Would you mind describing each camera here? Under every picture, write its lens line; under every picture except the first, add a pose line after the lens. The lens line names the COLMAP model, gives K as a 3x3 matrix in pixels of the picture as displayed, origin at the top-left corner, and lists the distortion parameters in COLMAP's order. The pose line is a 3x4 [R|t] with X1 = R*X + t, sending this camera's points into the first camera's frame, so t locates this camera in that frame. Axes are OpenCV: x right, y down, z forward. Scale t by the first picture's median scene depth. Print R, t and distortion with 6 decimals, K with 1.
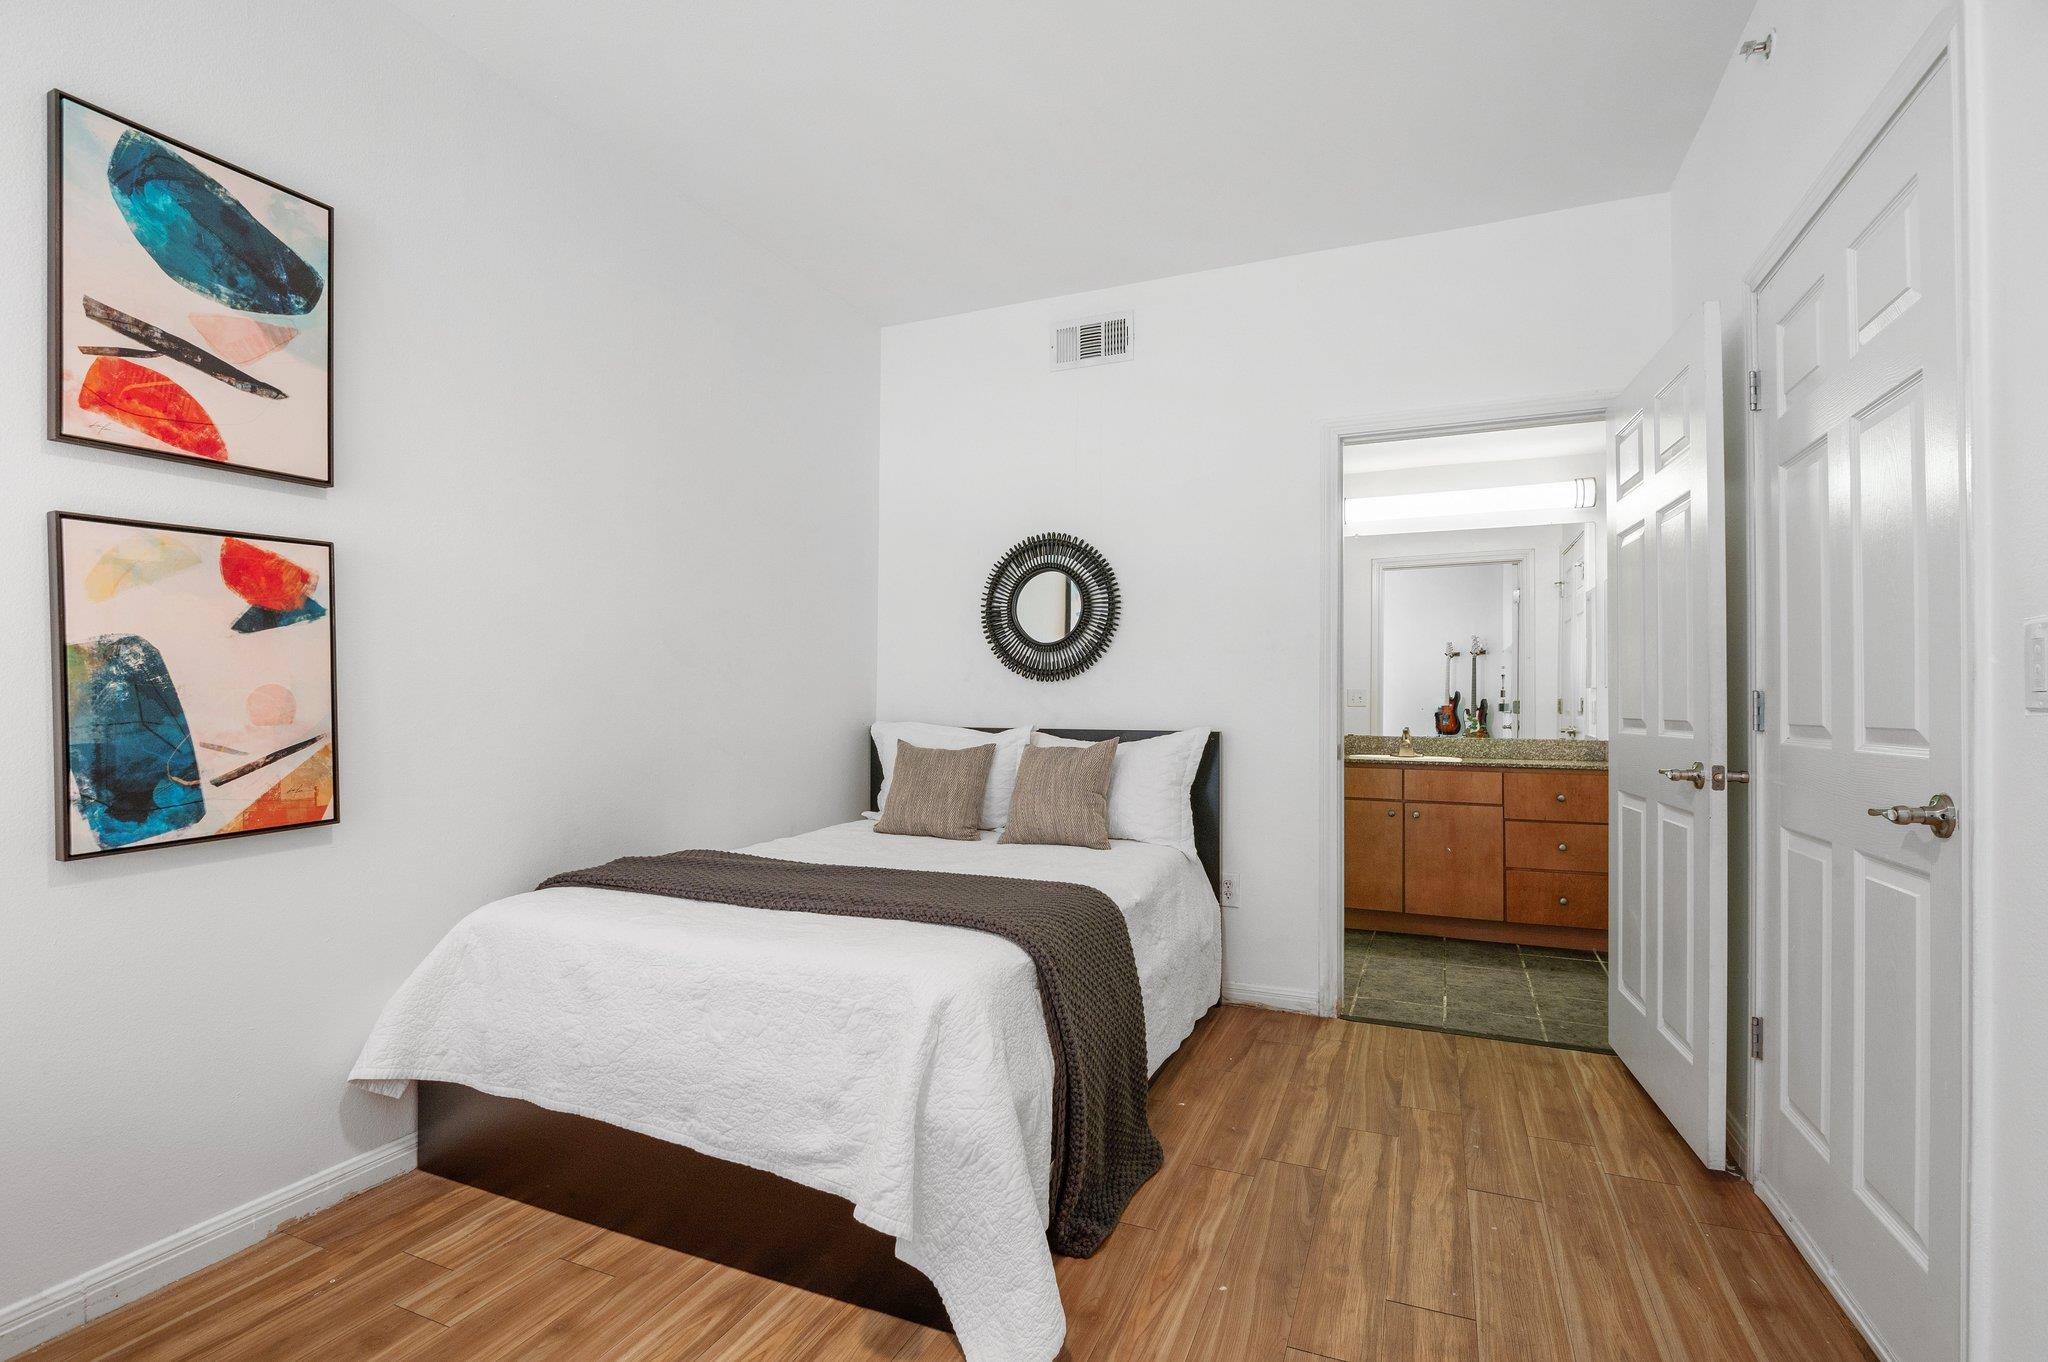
lens RADIAL K [[941.9, 0, 1024.0], [0, 941.9, 681.0], [0, 0, 1]] dist [0.002925, -0.014319]
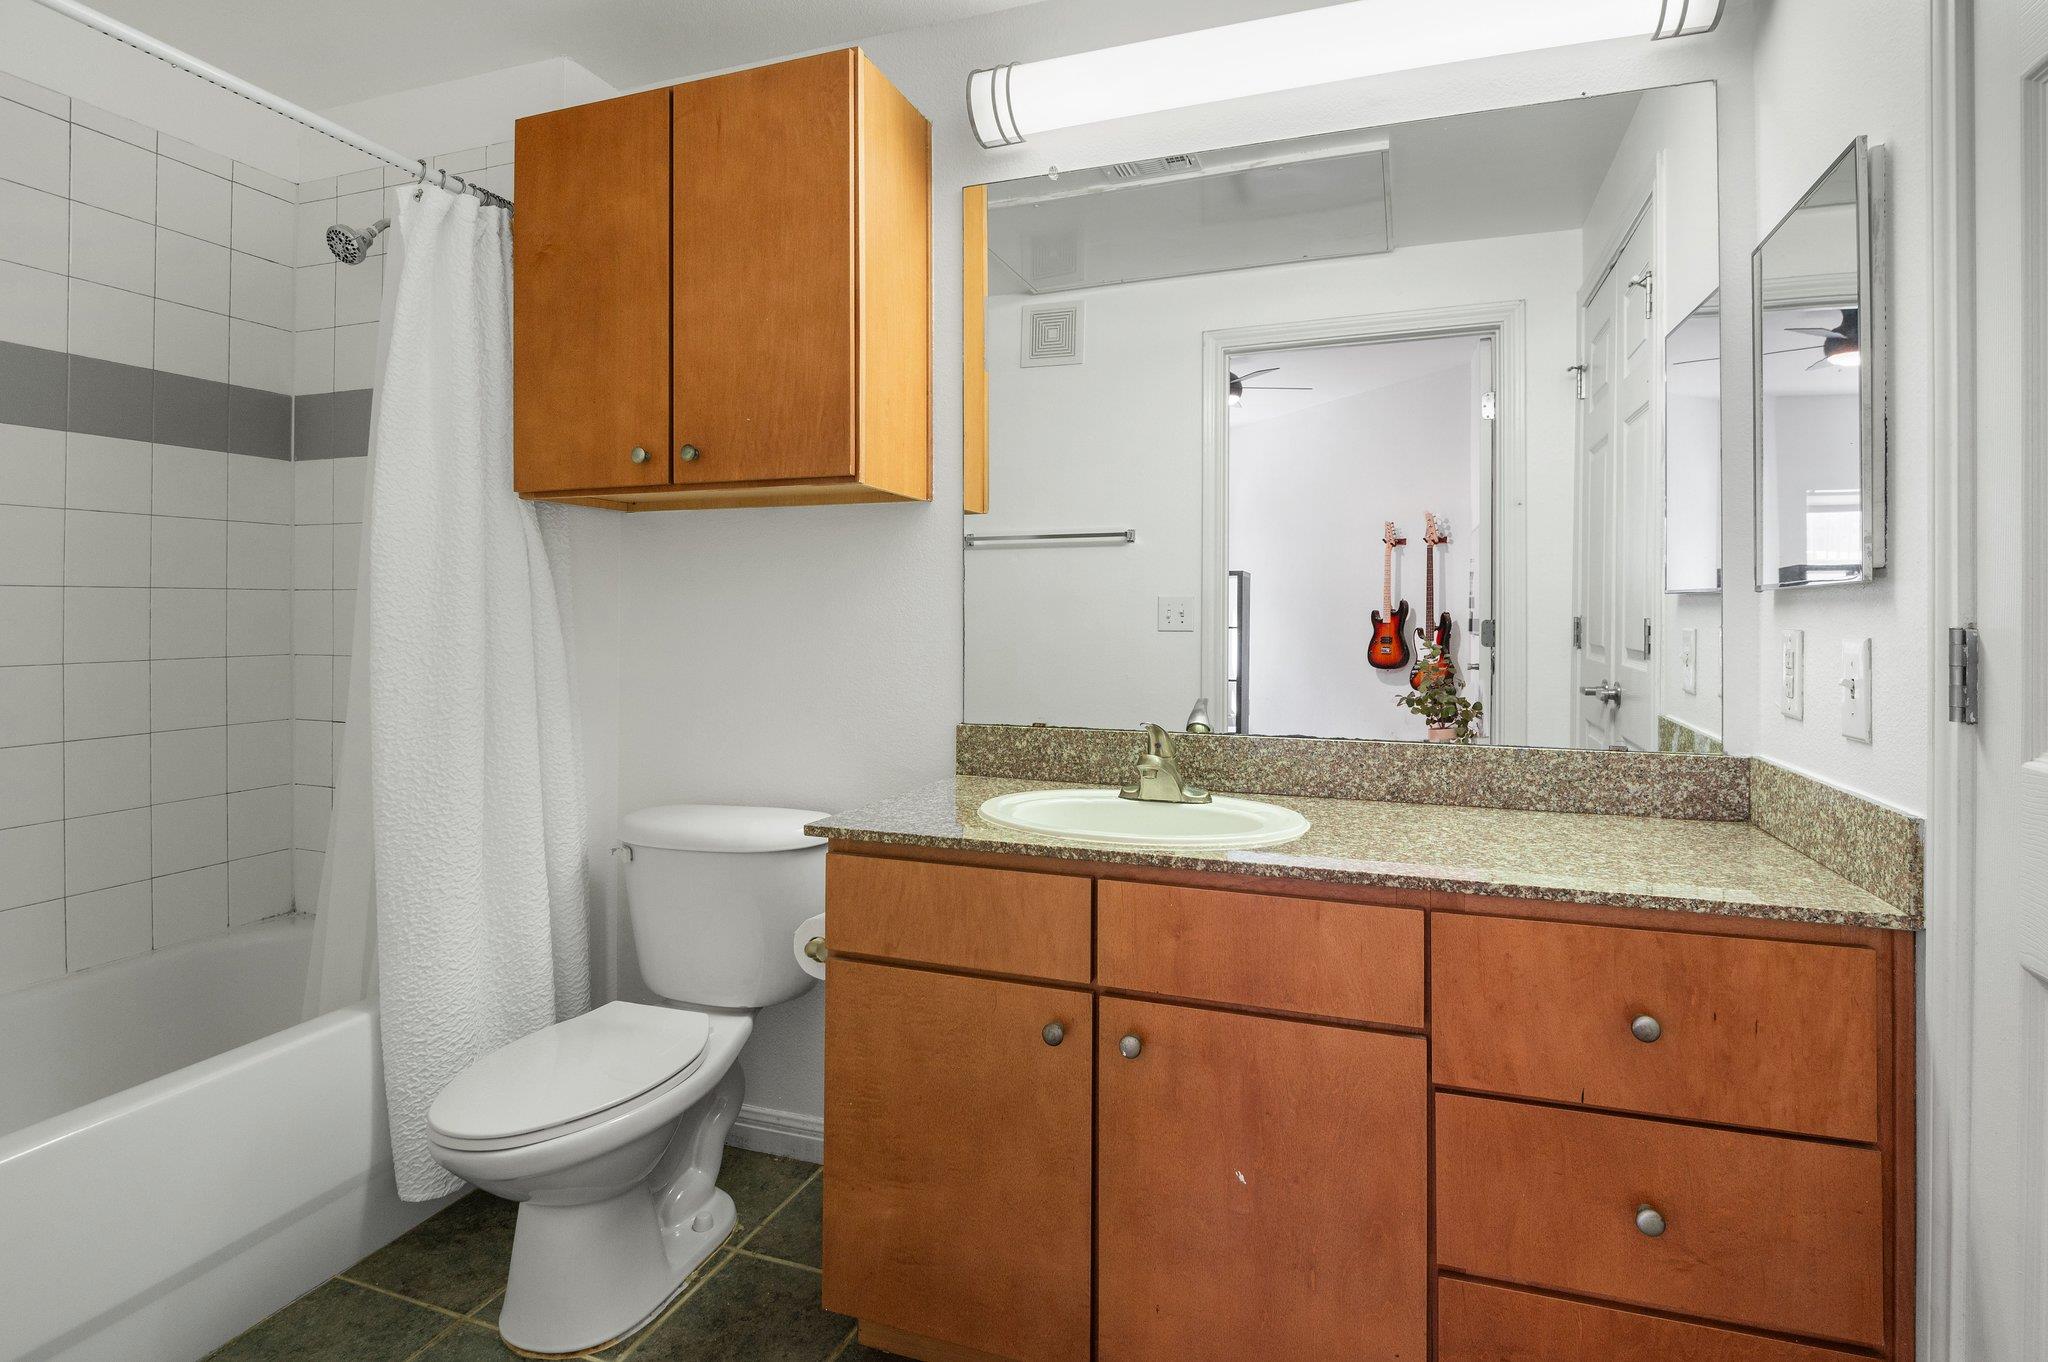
lens RADIAL K [[1042.3, 0, 1025.8], [0, 1042.3, 592.9], [0, 0, 1]] dist [-0.001416, -0.000202]
pose [[0.998450, -0.003627, 0.055535, 0.215074], [0.003440, 0.999988, 0.003450, 0.003280], [-0.055546, -0.003253, 0.998451, 0.403580]]
